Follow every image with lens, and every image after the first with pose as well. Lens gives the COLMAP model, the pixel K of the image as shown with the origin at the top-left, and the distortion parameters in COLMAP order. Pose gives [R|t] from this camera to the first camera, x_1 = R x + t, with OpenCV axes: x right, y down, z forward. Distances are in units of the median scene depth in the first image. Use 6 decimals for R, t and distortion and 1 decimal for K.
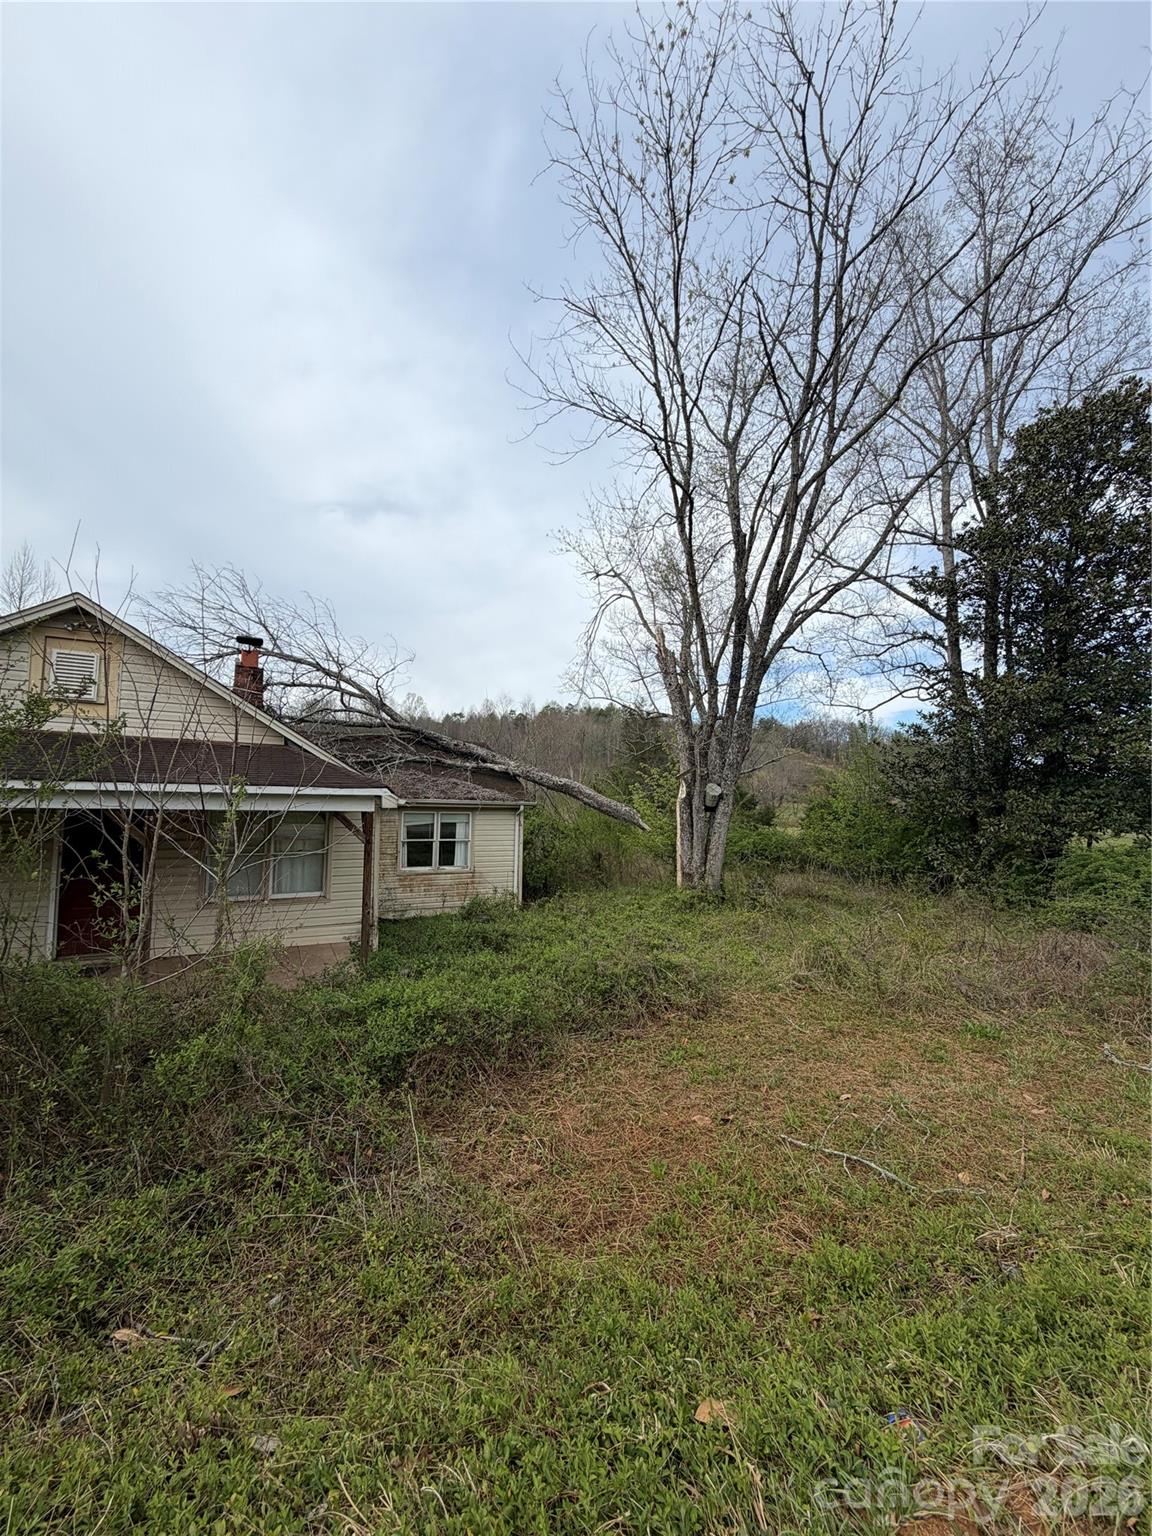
lens RADIAL K [[614.0, 0, 580.9], [0, 614.0, 779.4], [0, 0, 1]] dist [-0.000233, -0.000715]
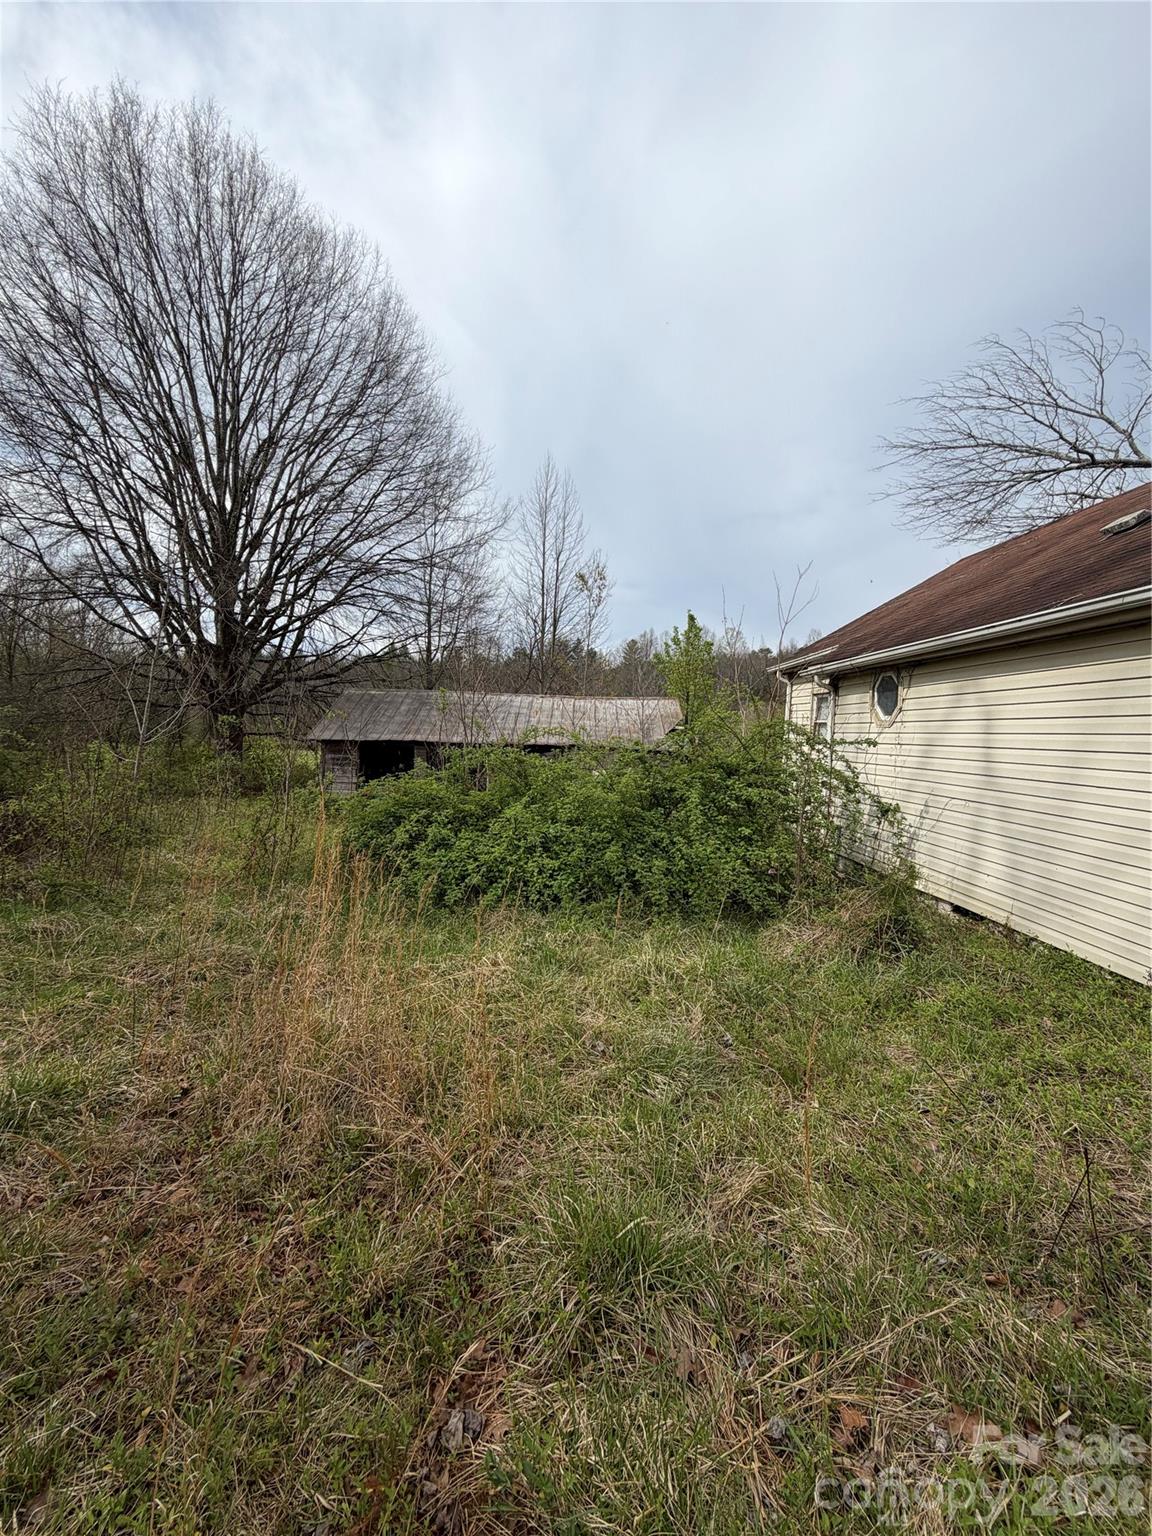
lens RADIAL K [[614.0, 0, 571.6], [0, 614.0, 764.3], [0, 0, 1]] dist [-0.000233, -0.000715]
pose [[0.894987, 0.033363, -0.444843, -0.949970], [-0.001806, 0.997462, 0.071174, 0.062679], [0.446089, -0.062897, 0.892776, 0.287885]]
